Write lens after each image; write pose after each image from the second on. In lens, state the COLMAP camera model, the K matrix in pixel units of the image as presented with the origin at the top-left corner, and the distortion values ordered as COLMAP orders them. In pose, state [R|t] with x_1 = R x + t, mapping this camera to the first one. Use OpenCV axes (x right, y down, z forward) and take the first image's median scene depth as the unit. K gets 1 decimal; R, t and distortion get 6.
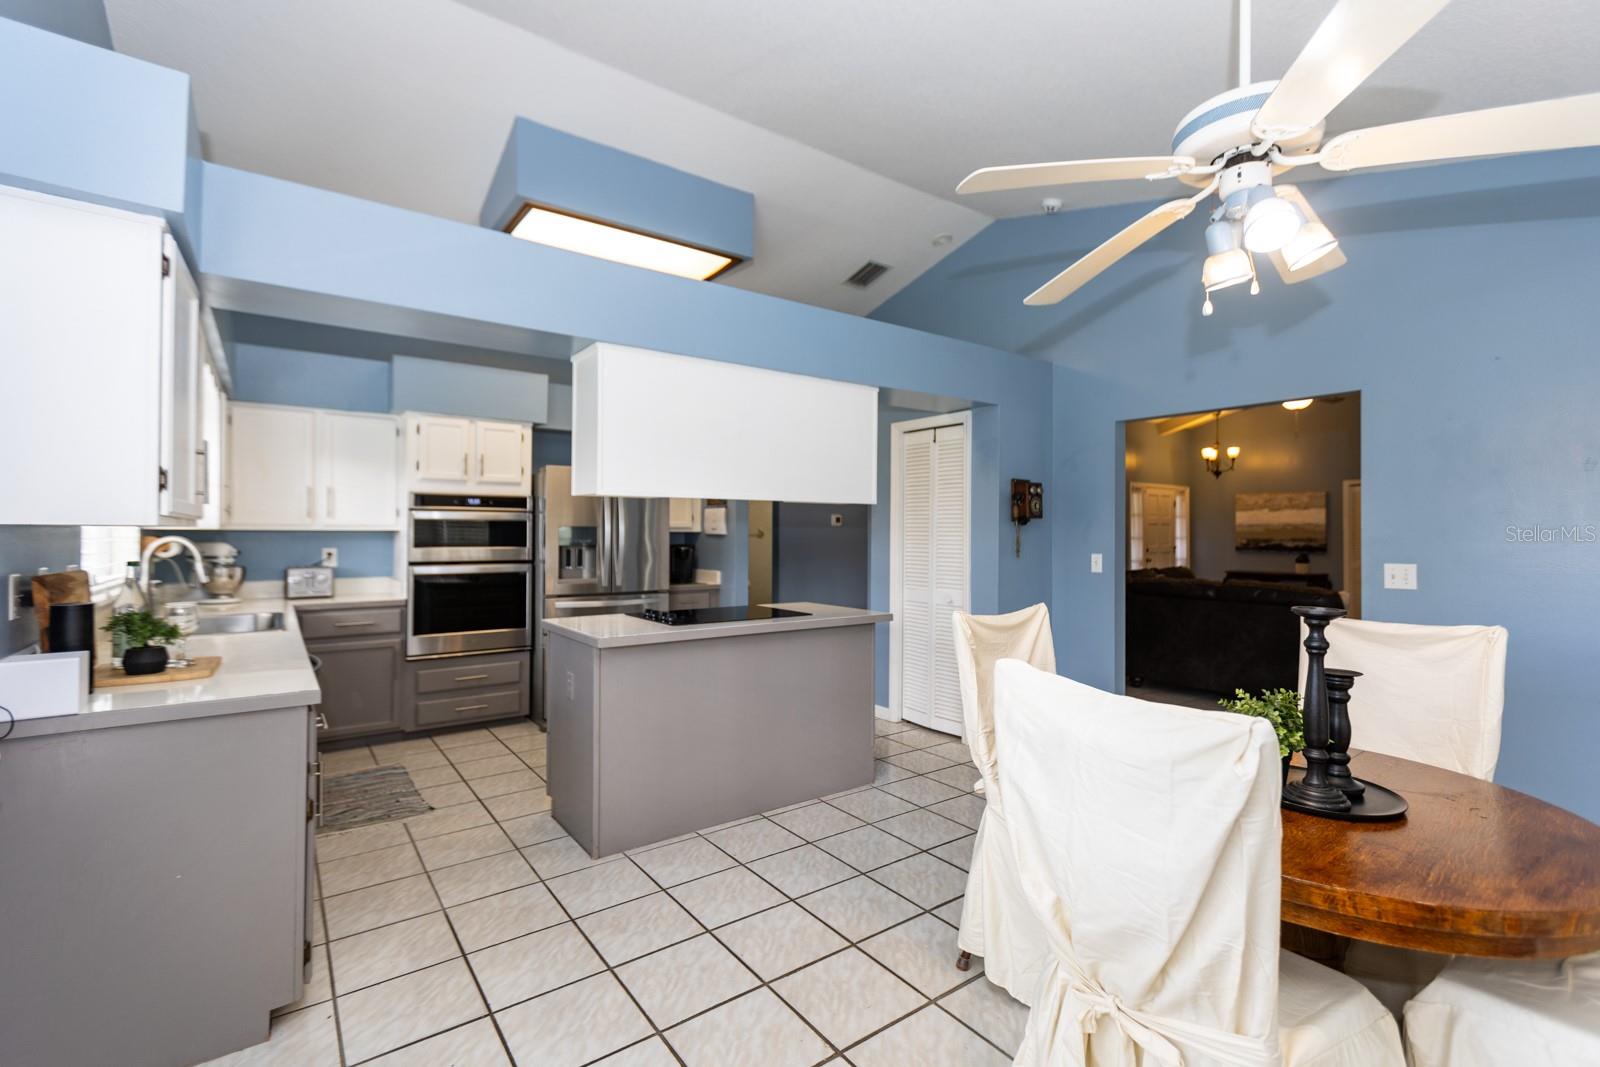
lens RADIAL K [[724.7, 0, 797.3], [0, 724.7, 529.0], [0, 0, 1]] dist [0.000996, 0.000095]
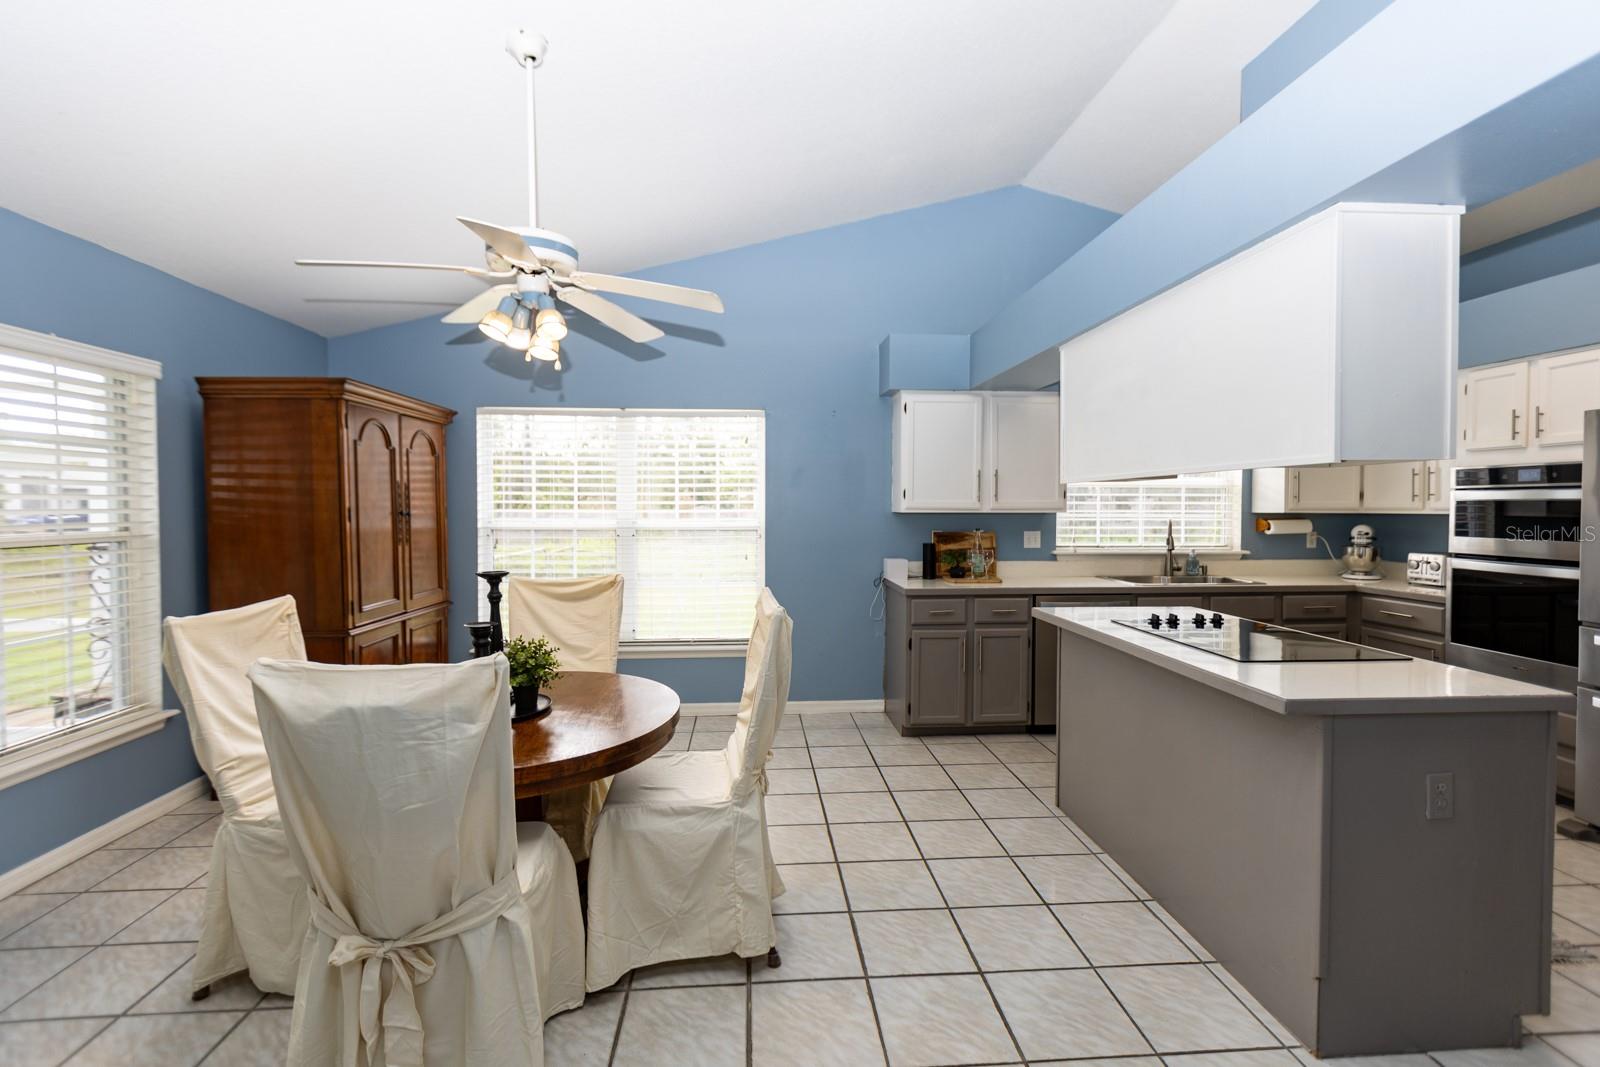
lens RADIAL K [[724.7, 0, 798.4], [0, 724.7, 531.5], [0, 0, 1]] dist [0.000996, 0.000095]
pose [[-0.534702, 0.027269, -0.844601, 0.571565], [0.000371, 0.999487, 0.032034, -0.005971], [0.845041, 0.016815, -0.534437, 0.814075]]
